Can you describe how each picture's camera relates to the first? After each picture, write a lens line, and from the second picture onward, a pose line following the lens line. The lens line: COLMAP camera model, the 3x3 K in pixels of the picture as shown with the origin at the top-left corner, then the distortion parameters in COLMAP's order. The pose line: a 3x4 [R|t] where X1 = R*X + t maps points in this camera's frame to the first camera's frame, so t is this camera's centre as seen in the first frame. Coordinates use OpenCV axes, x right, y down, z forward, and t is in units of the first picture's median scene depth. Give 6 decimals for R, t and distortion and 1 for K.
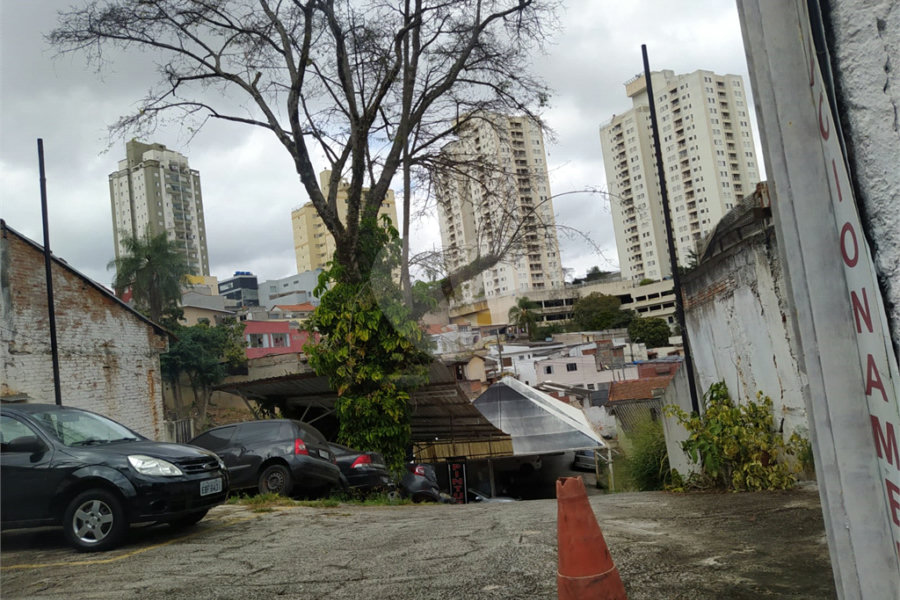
lens RADIAL K [[643.8, 0, 453.4], [0, 643.8, 302.4], [0, 0, 1]] dist [0.056806, -0.058808]
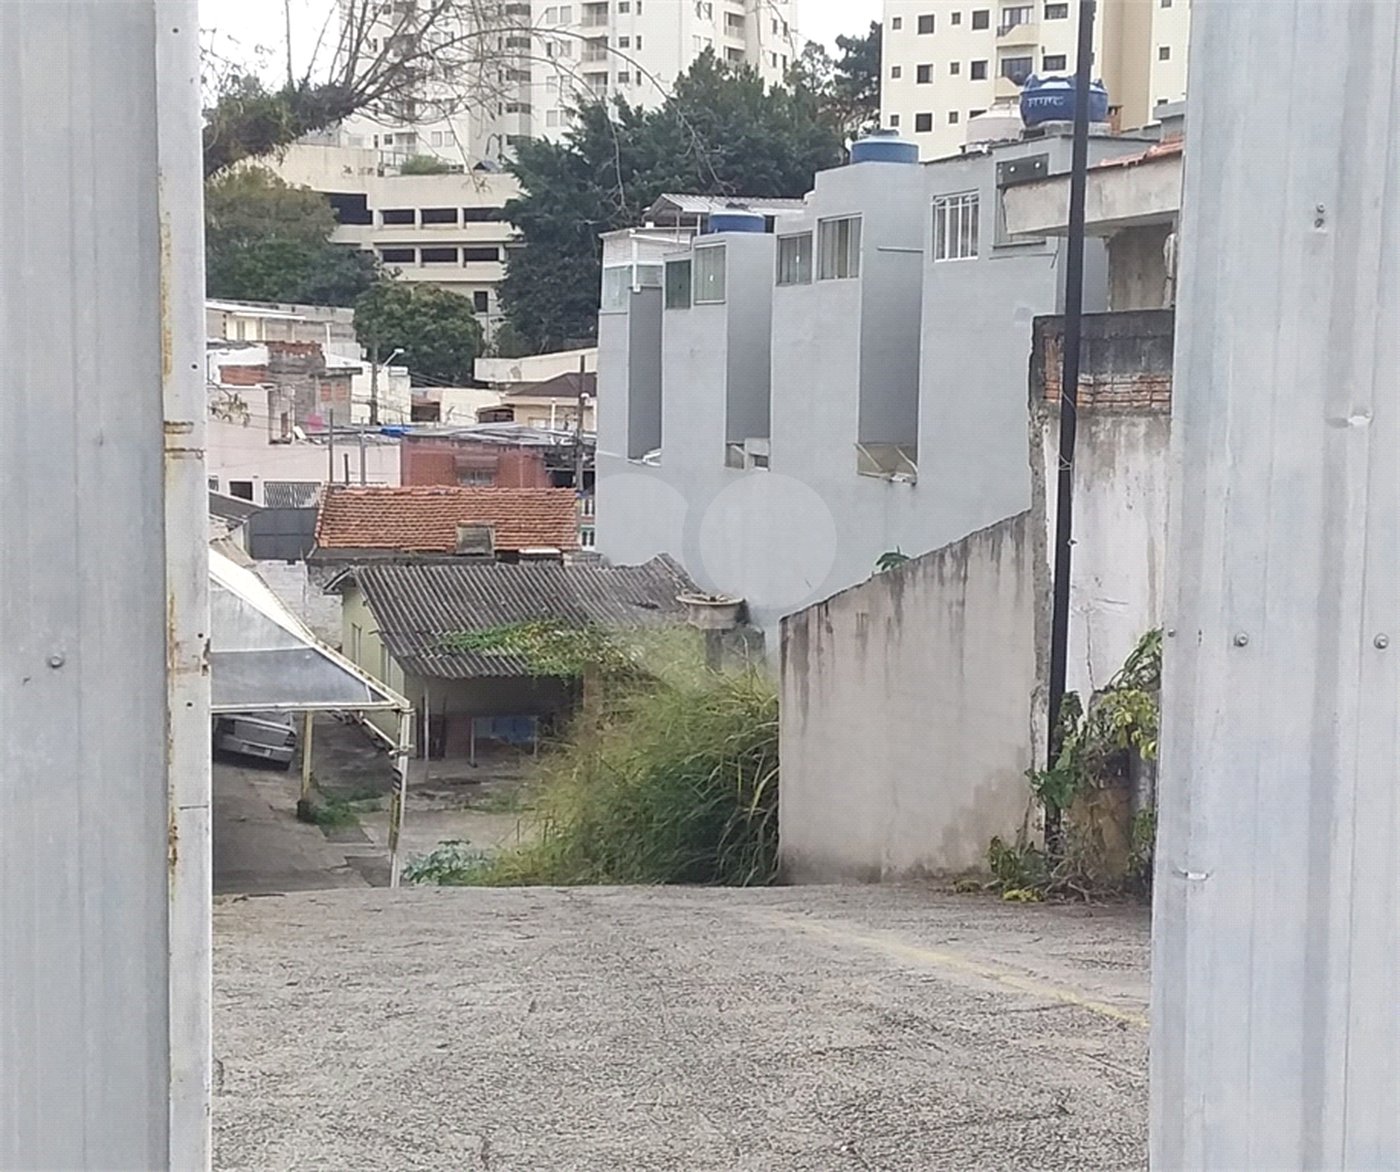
lens RADIAL K [[2131.9, 0, 801.3], [0, 2131.9, 603.4], [0, 0, 1]] dist [0.030046, 0.000000]
pose [[0.875591, 0.090851, 0.474433, -0.058392], [-0.175740, 0.974762, 0.137677, -0.003959], [-0.449951, -0.203925, 0.869459, 0.002176]]
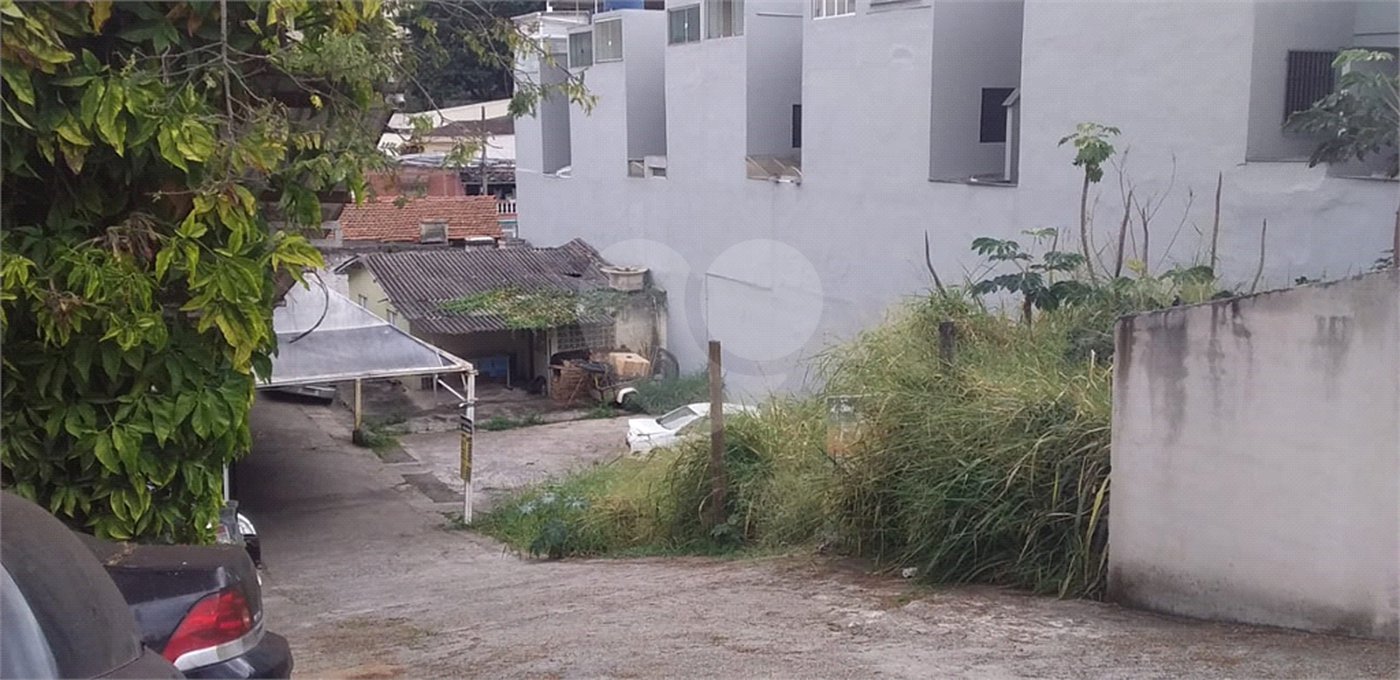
lens RADIAL K [[1278.7, 0, 743.4], [0, 1278.7, 350.2], [0, 0, 1]] dist [0.060359, 0.000000]
pose [[0.814057, 0.020173, 0.580435, -0.055800], [-0.156456, 0.970068, 0.185712, 0.021233], [-0.559315, -0.241993, 0.792847, 0.161945]]
